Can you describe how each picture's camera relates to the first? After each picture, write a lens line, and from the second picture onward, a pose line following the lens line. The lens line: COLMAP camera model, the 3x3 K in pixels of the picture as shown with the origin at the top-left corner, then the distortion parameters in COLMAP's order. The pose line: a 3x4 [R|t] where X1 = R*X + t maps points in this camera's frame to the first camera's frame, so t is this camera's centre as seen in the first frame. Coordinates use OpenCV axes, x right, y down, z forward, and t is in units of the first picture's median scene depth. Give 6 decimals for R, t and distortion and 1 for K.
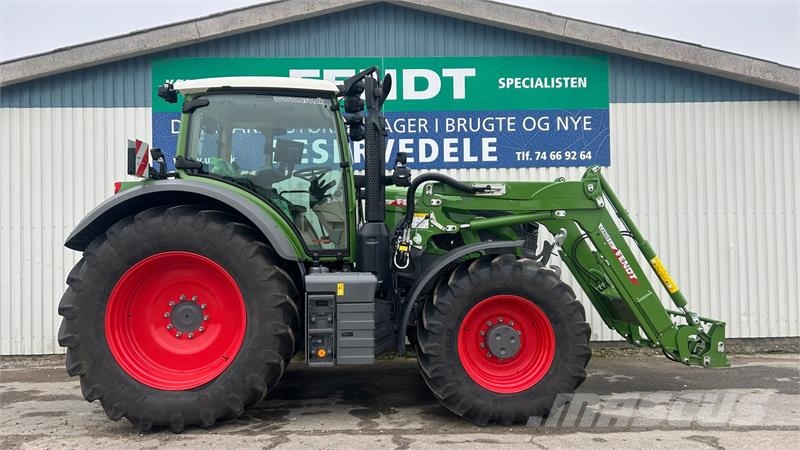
lens RADIAL K [[608.3, 0, 392.3], [0, 608.3, 231.9], [0, 0, 1]] dist [0.066214, -0.071264]
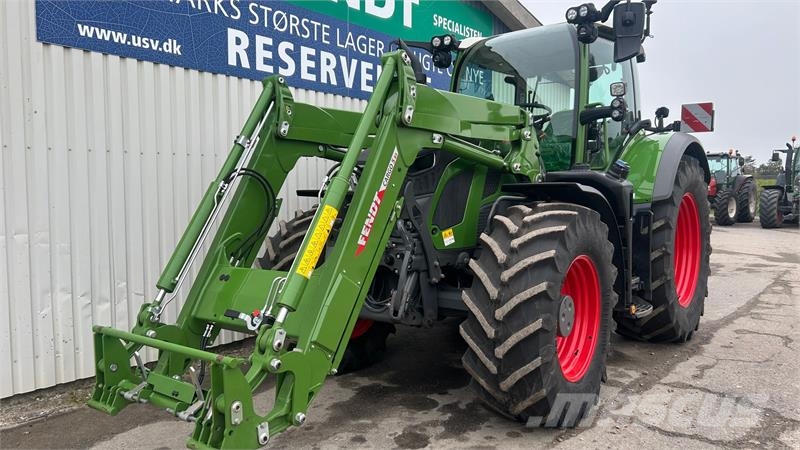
lens RADIAL K [[605.7, 0, 404.0], [0, 605.7, 234.3], [0, 0, 1]] dist [0.053238, -0.059392]
pose [[0.631919, -0.045287, 0.773710, -0.597129], [-0.021483, 0.996884, 0.075896, 0.016761], [-0.774737, -0.064581, 0.628977, 0.427142]]
